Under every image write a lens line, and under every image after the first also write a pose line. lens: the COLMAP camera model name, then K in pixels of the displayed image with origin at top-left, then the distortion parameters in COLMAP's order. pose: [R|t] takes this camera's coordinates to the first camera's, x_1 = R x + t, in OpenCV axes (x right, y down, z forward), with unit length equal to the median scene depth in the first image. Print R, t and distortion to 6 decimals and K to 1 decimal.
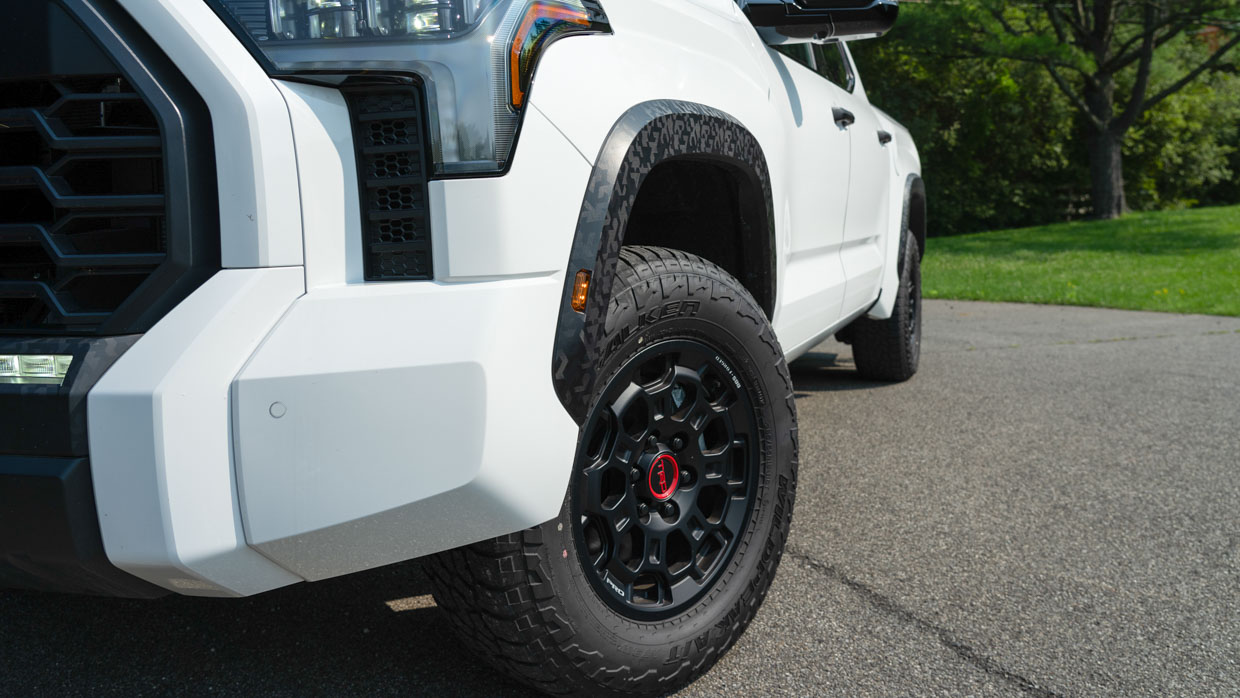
lens RADIAL K [[1000.9, 0, 620.5], [0, 1000.9, 279.8], [0, 0, 1]] dist [0.005312, 0.001763]
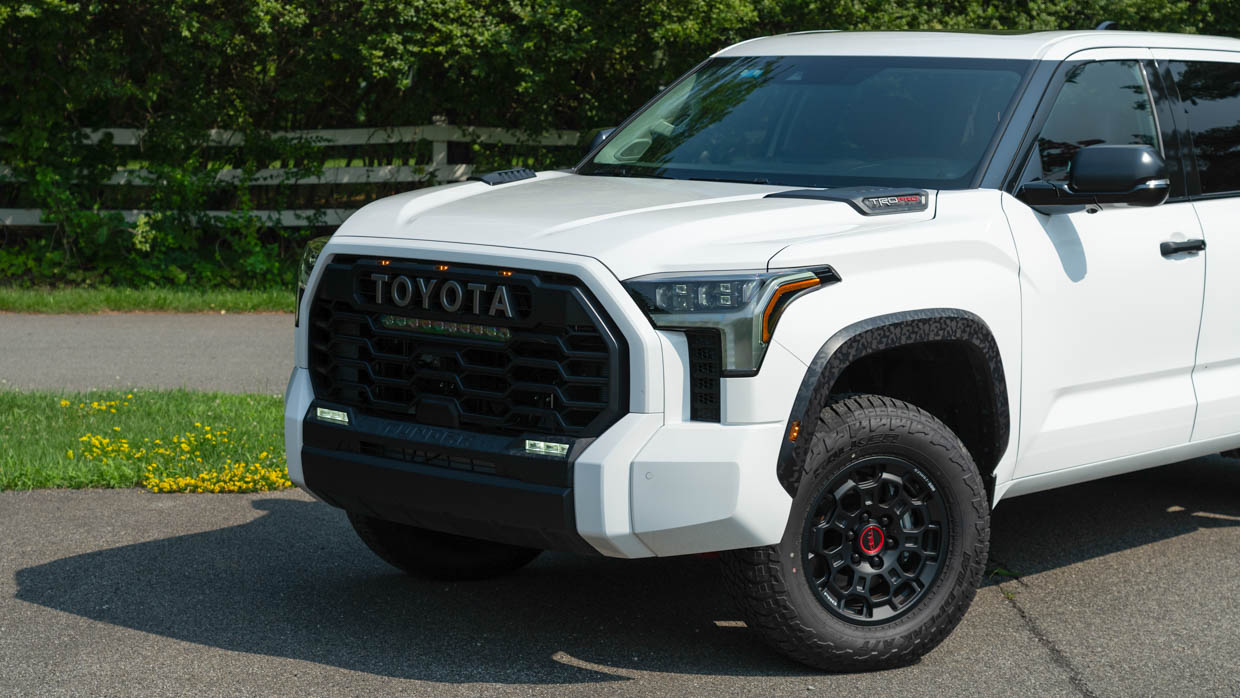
lens RADIAL K [[2442.2, 0, 620.0], [0, 2442.2, 349.0], [0, 0, 1]] dist [-0.012102, -0.009128]
pose [[0.939195, 0.072226, -0.335704, 1.118473], [-0.054459, 0.996586, 0.062054, -0.387397], [0.339040, -0.039999, 0.939921, -3.288244]]
